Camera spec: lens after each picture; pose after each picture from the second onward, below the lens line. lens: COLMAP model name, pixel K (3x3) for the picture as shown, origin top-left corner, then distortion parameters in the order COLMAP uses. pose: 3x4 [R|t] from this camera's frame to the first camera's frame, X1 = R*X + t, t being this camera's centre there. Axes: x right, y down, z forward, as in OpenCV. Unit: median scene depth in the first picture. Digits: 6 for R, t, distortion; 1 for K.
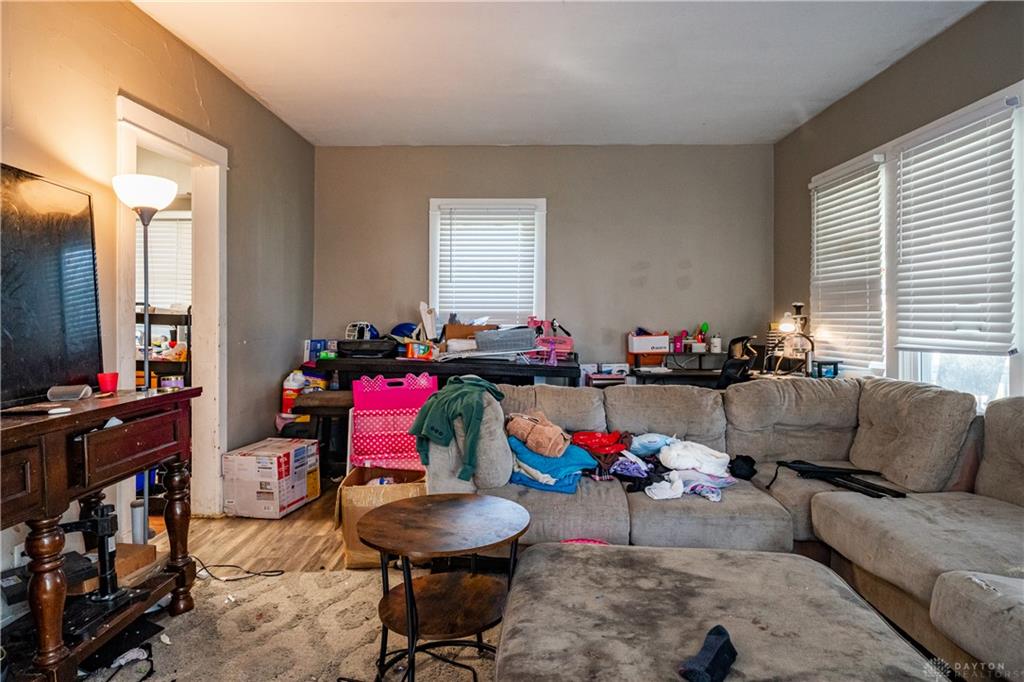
lens RADIAL K [[571.4, 0, 512.1], [0, 571.4, 336.1], [0, 0, 1]] dist [-0.002531, -0.000210]
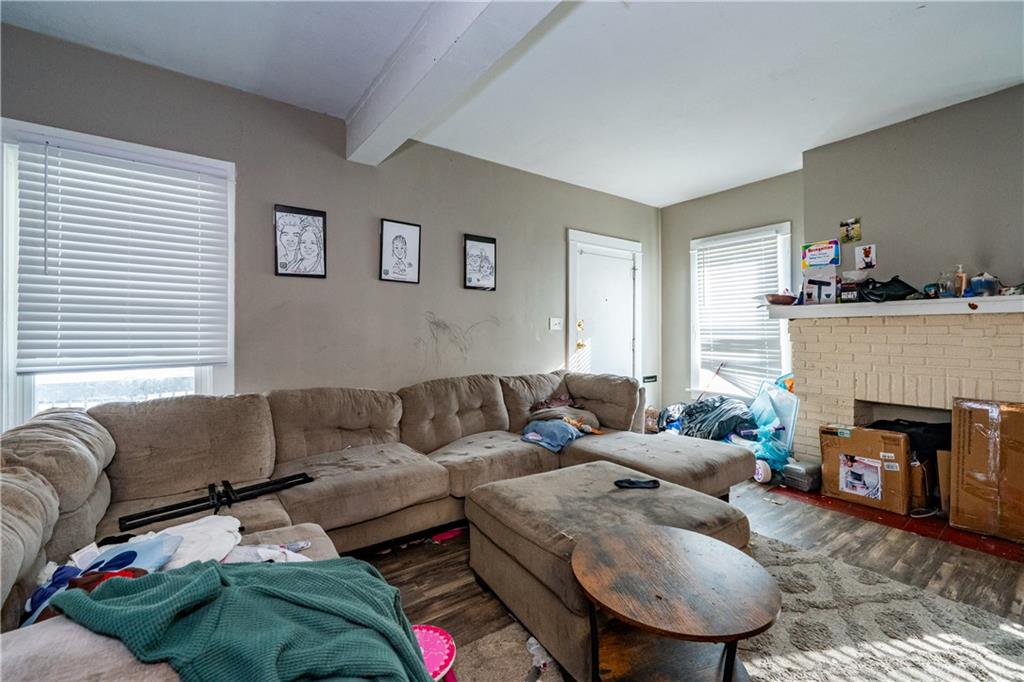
lens RADIAL K [[423.4, 0, 515.9], [0, 423.4, 339.6], [0, 0, 1]] dist [0.000410, 0.000016]
pose [[-0.577624, -0.007145, 0.816271, -0.575106], [0.022989, 0.999423, 0.025016, -0.057589], [-0.815979, 0.033215, -0.577127, 1.783102]]
